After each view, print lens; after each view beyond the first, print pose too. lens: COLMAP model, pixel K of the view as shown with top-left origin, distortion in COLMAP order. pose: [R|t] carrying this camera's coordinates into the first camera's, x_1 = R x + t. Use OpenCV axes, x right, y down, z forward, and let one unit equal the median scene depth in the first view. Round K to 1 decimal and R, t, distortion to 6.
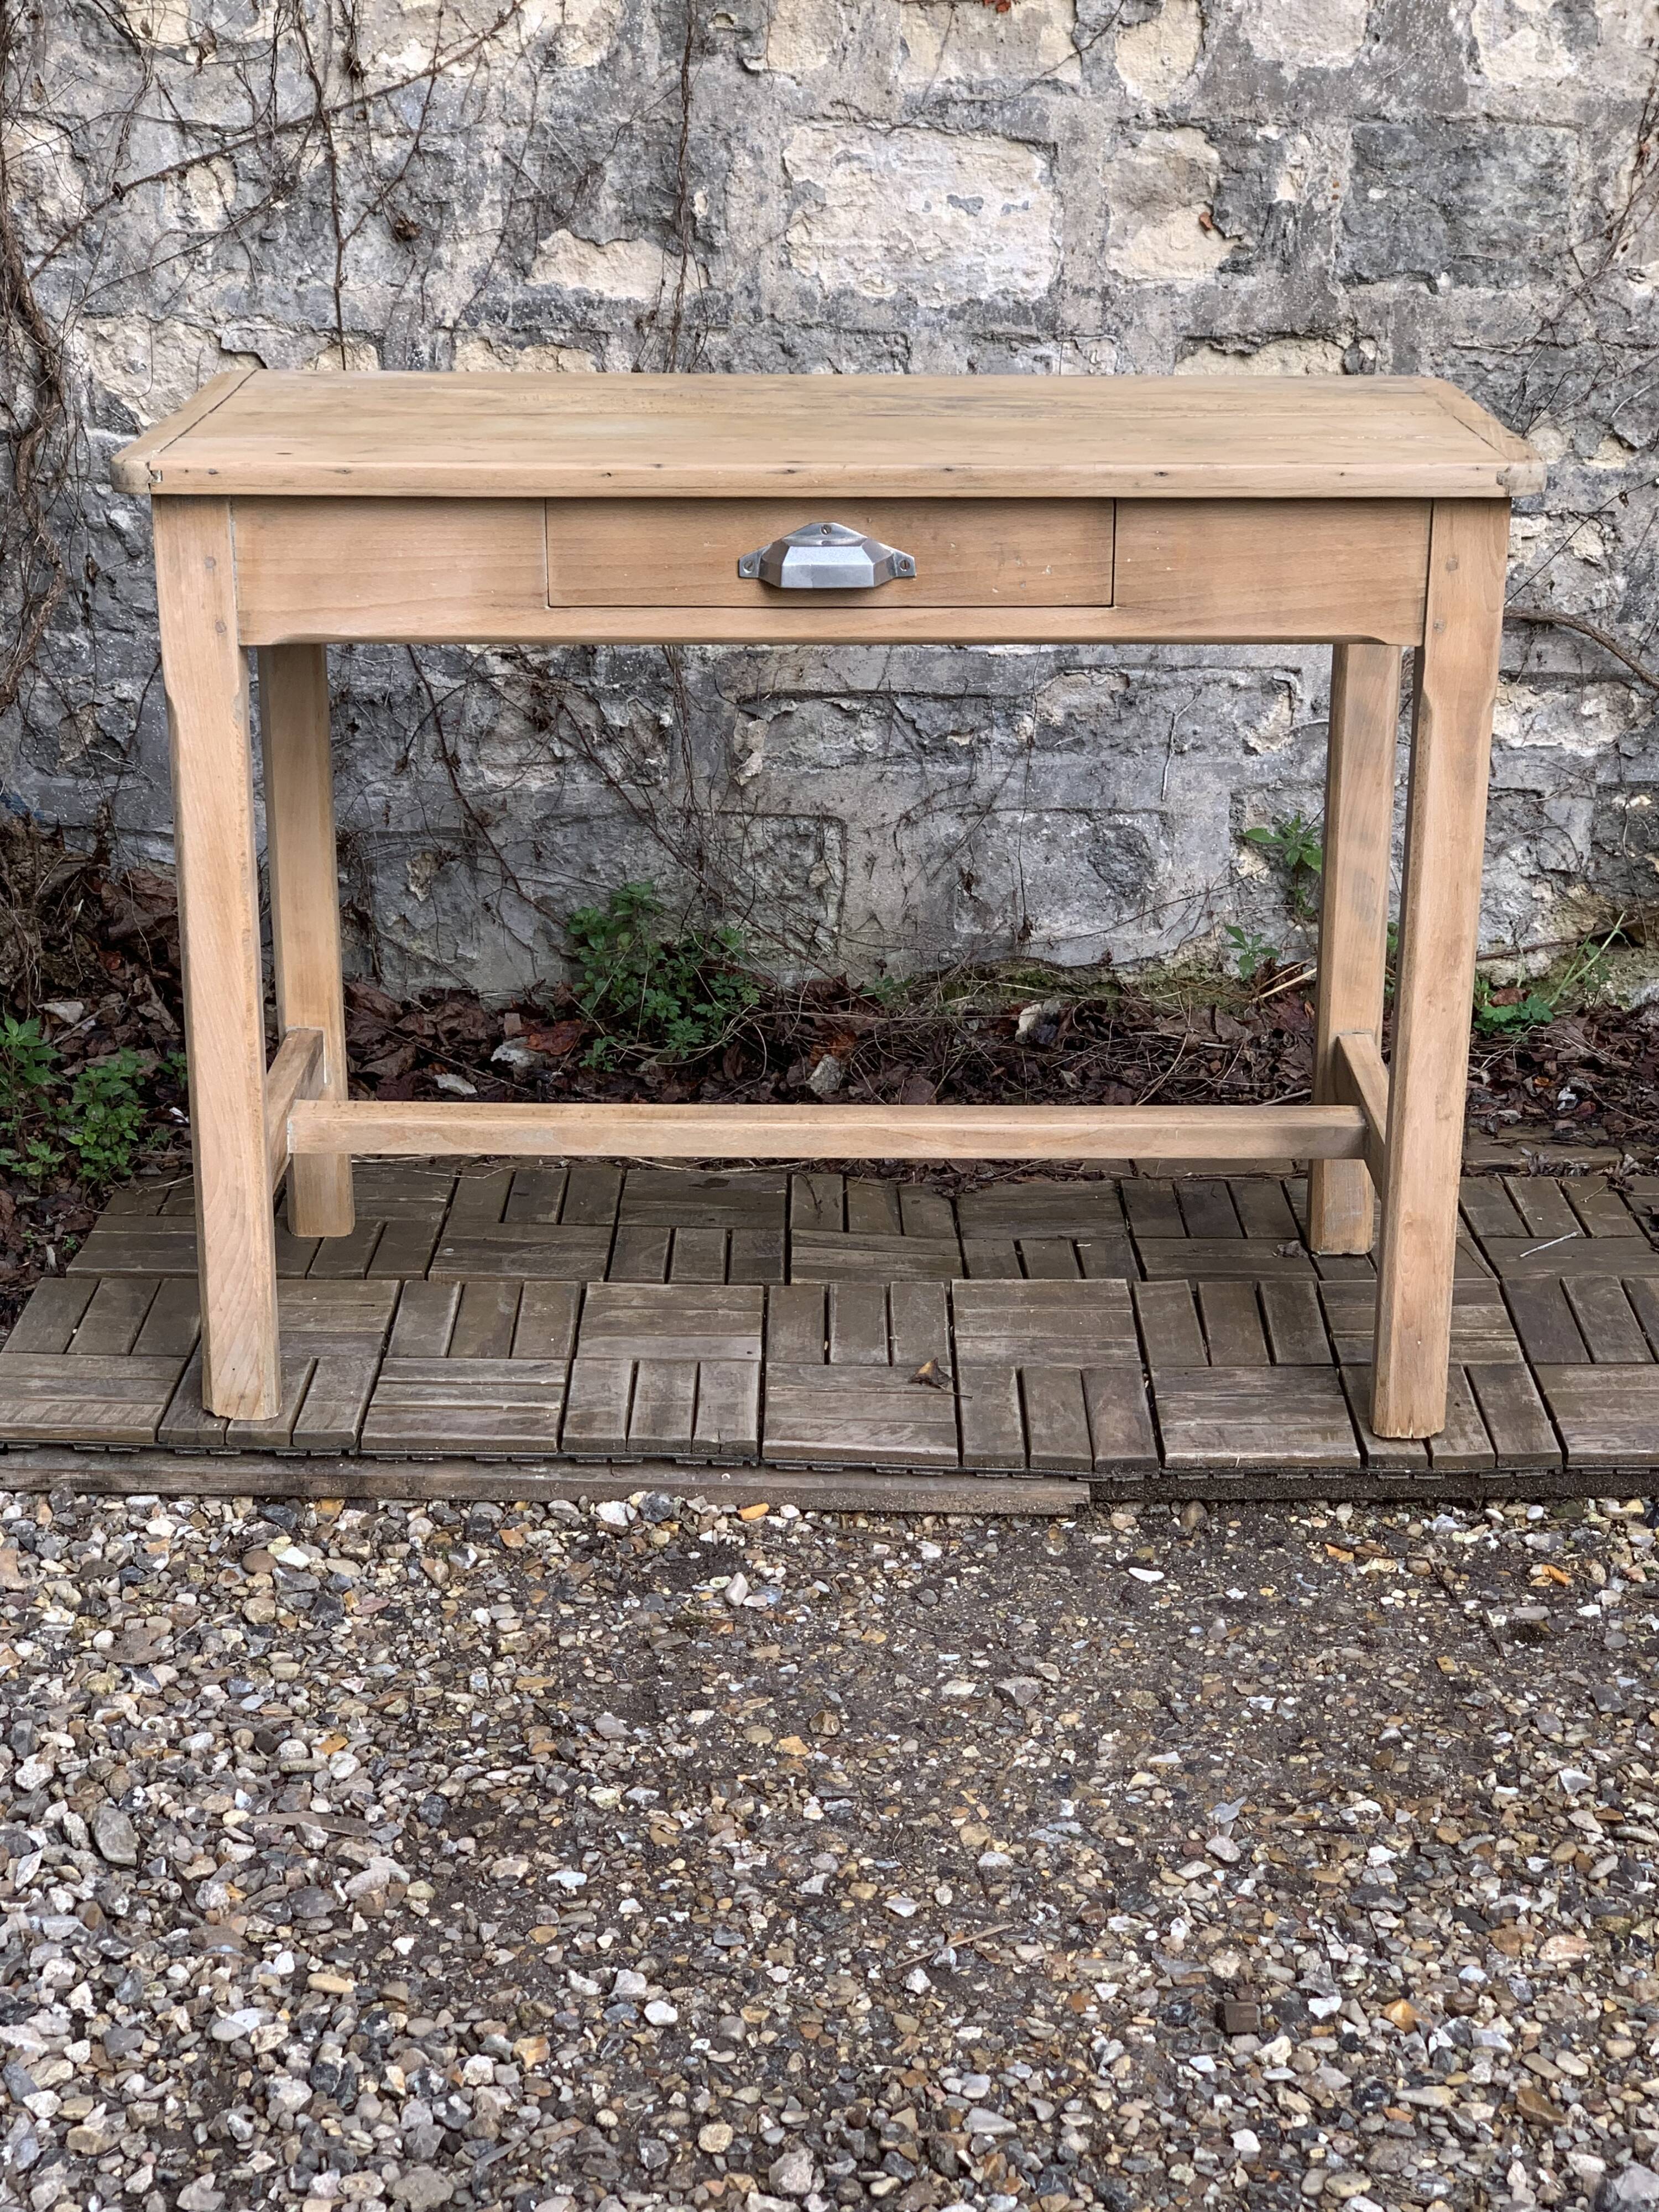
lens RADIAL K [[3507.1, 0, 861.3], [0, 3507.1, 1092.2], [0, 0, 1]] dist [0.034925, 0.000000]
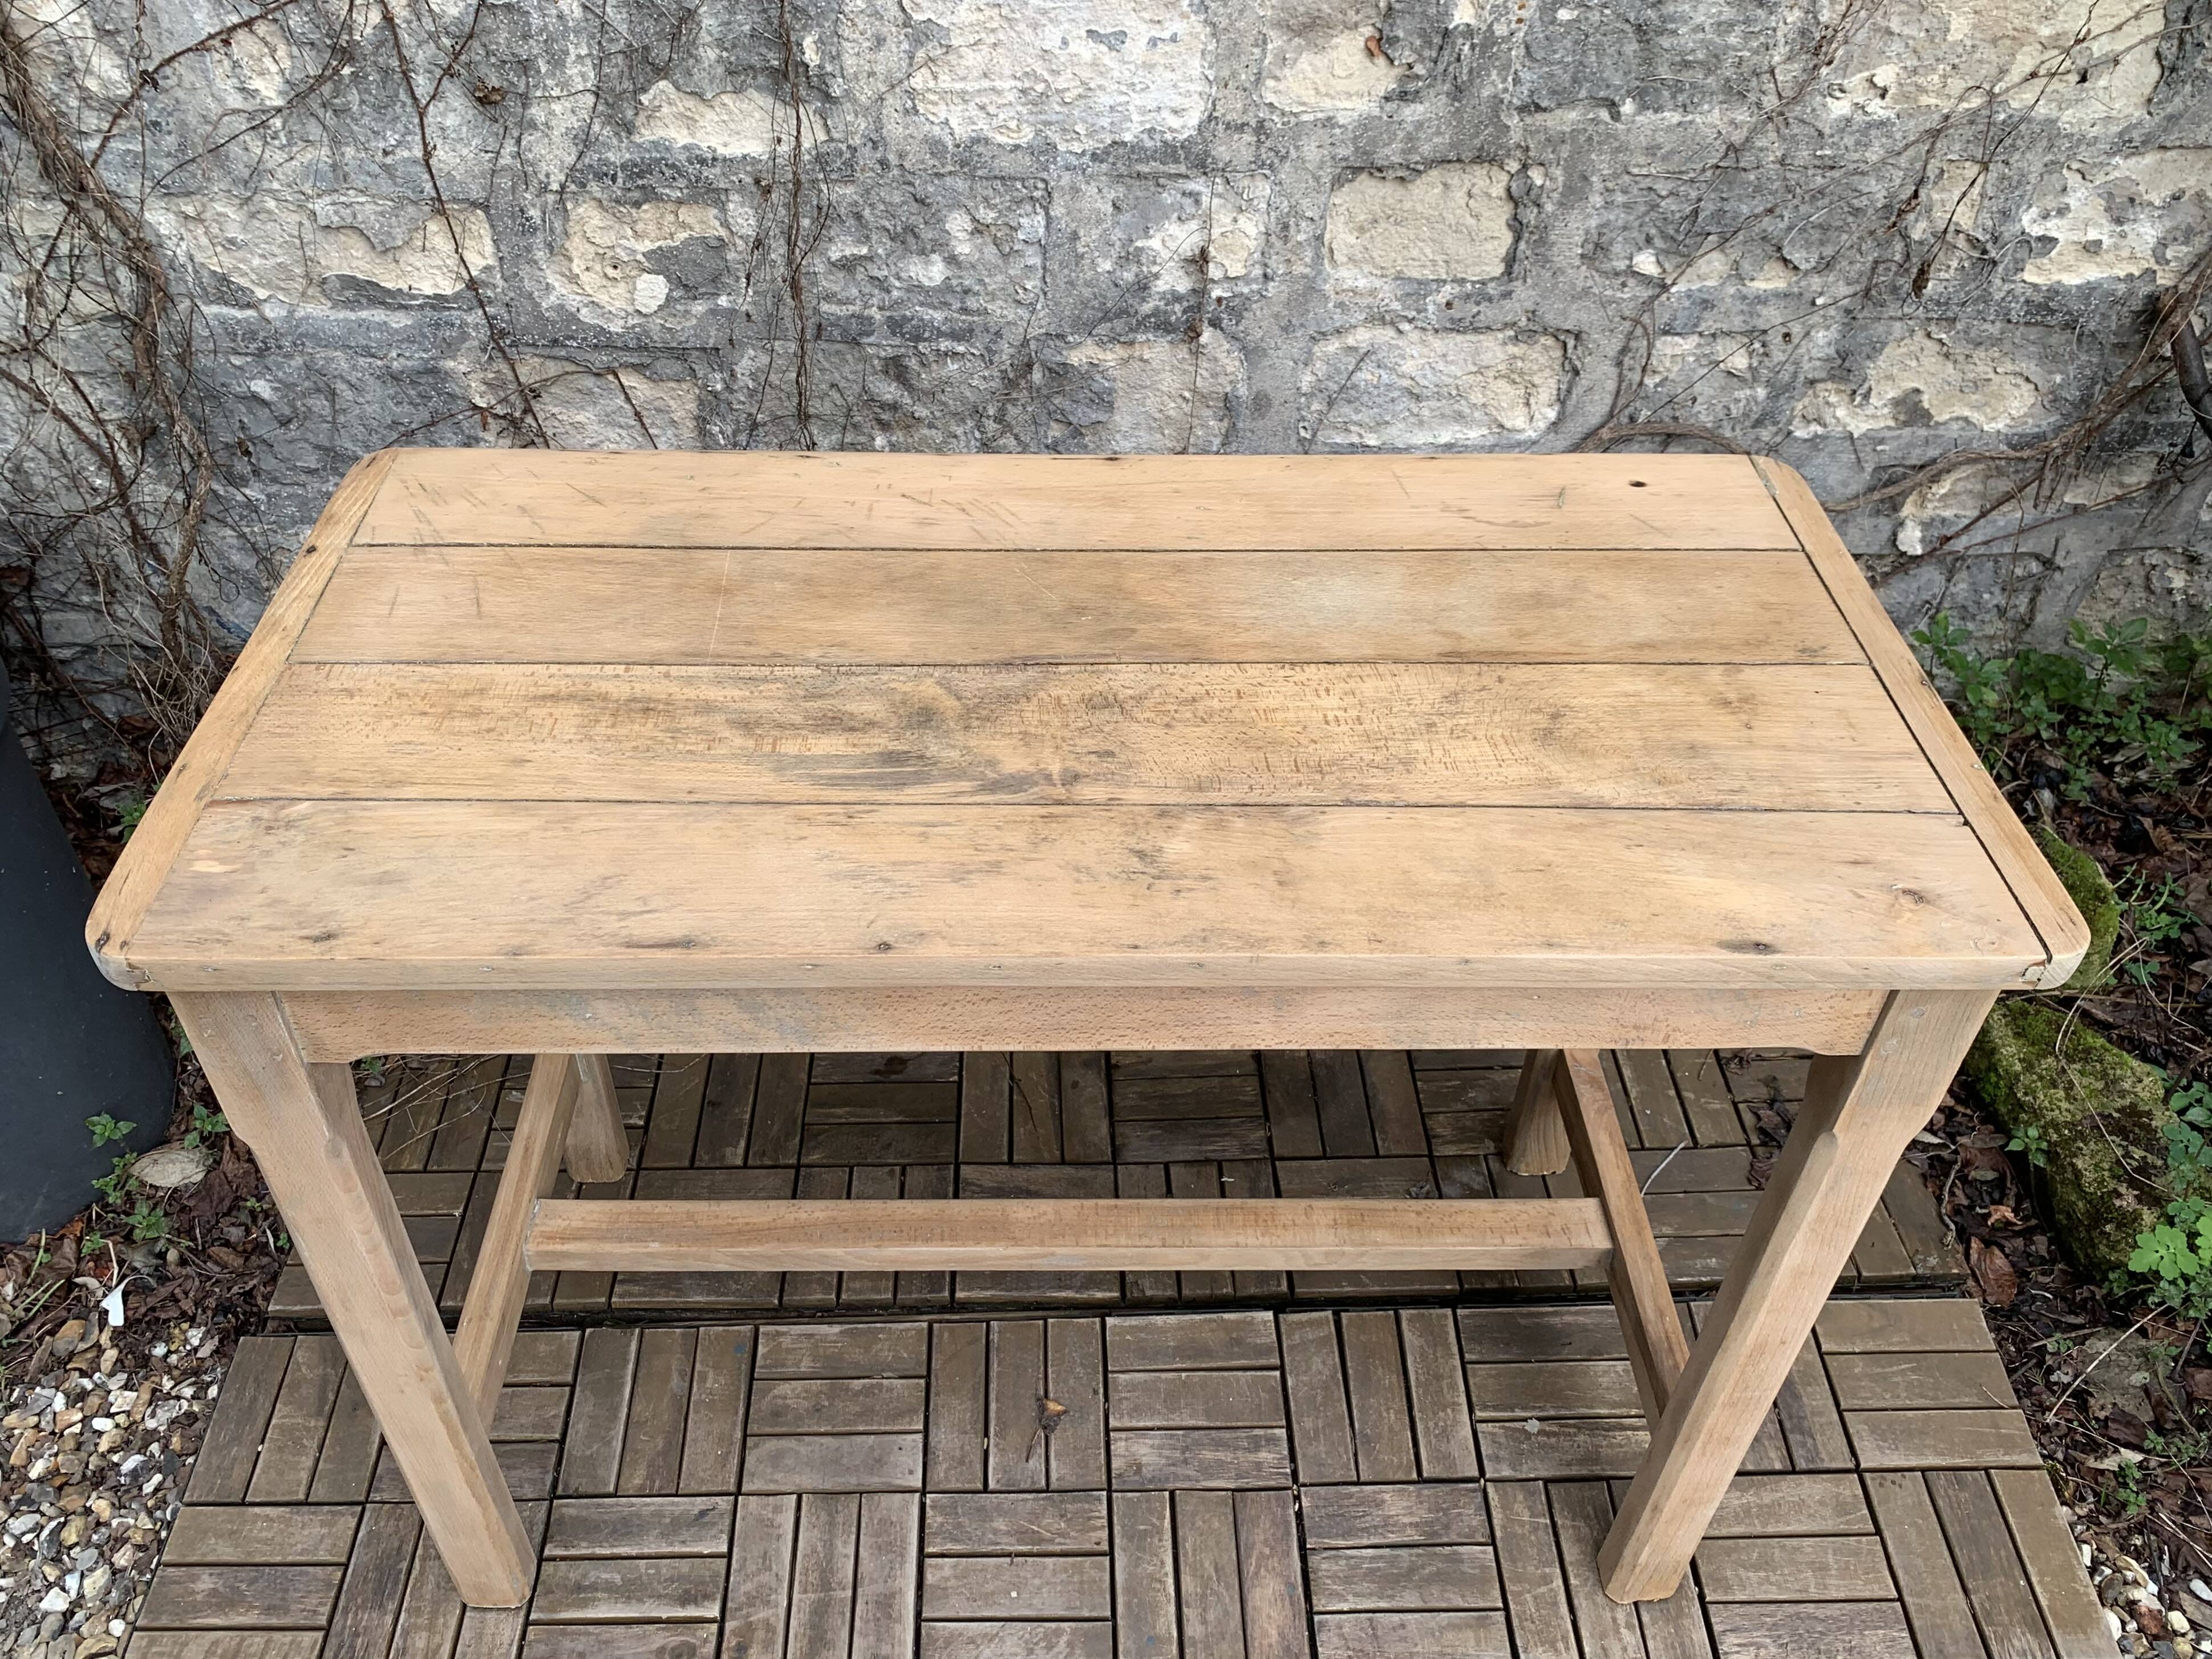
lens RADIAL K [[1740.6, 0, 1066.5], [0, 1740.6, 815.8], [0, 0, 1]] dist [-0.006189, -0.001150]
pose [[0.999683, -0.022409, -0.011473, 0.019981], [0.025159, 0.905724, 0.423121, -0.260468], [0.000910, -0.423276, 0.906001, 0.513273]]
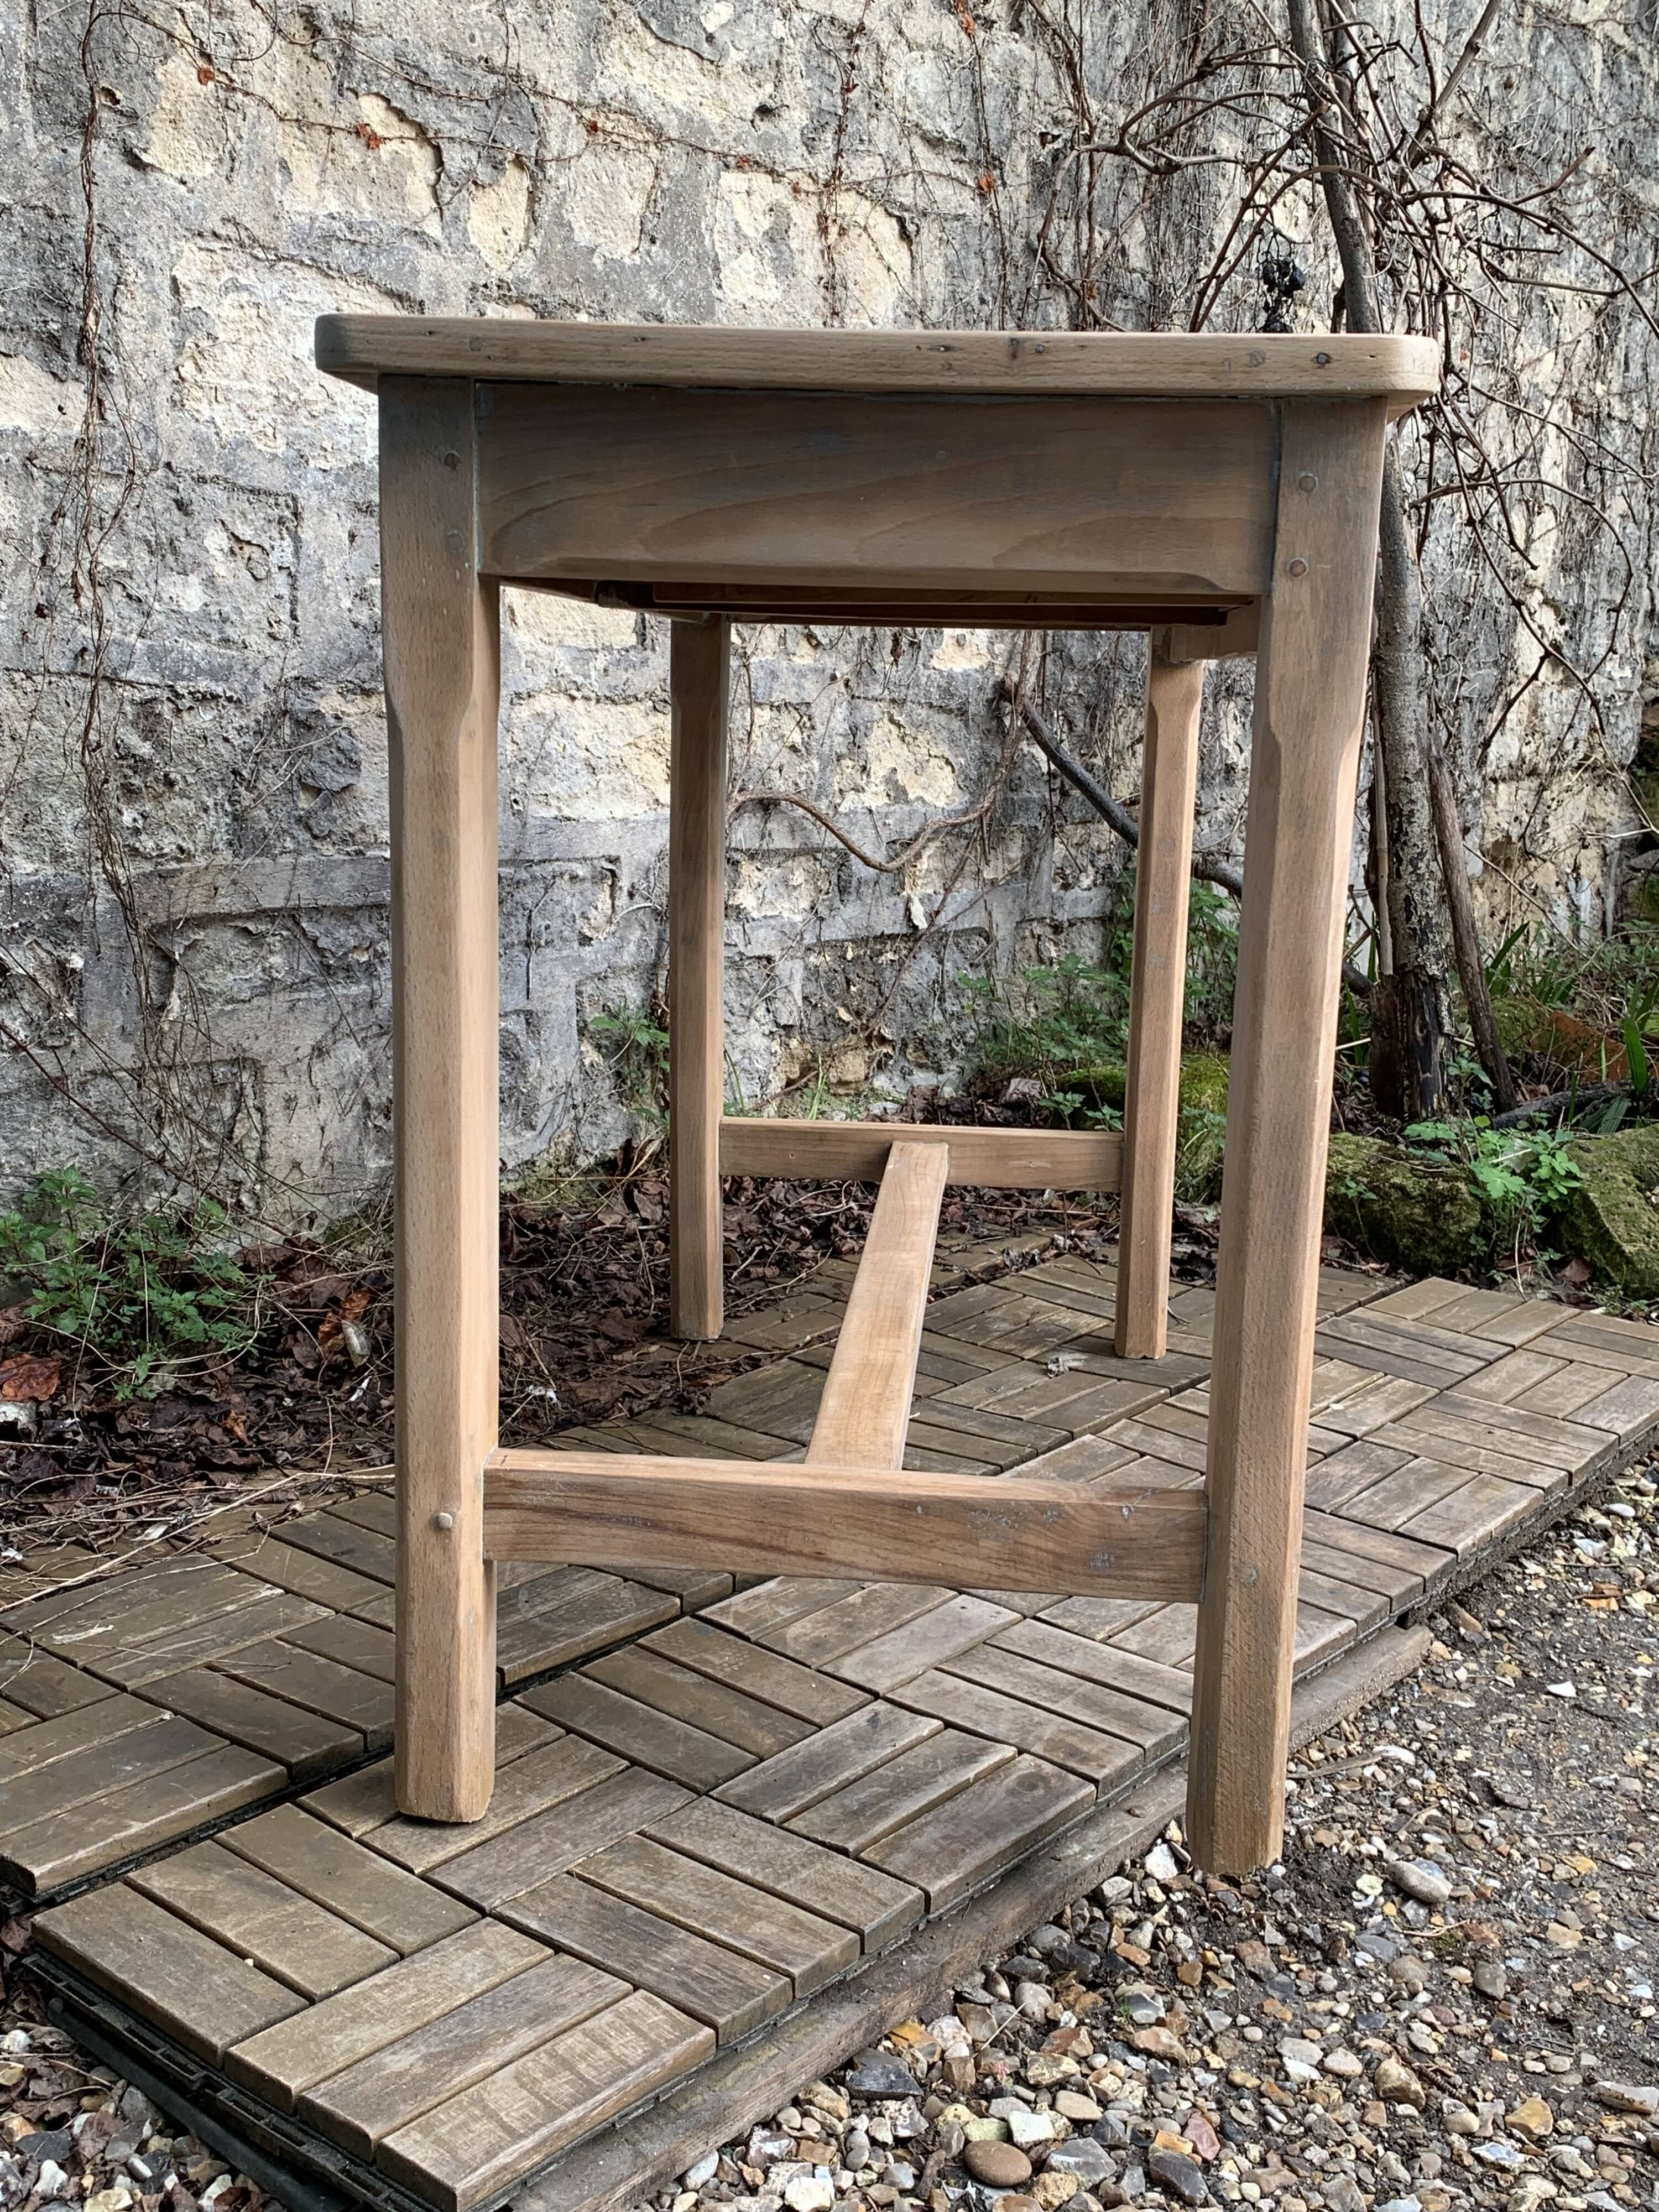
lens RADIAL K [[2223.7, 0, 826.2], [0, 2223.7, 1099.4], [0, 0, 1]] dist [0.000078, 0.000000]
pose [[0.646669, -0.140941, 0.749637, -0.344684], [0.214110, 0.976809, -0.001048, -0.039243], [-0.732104, 0.161183, 0.661849, 0.561310]]
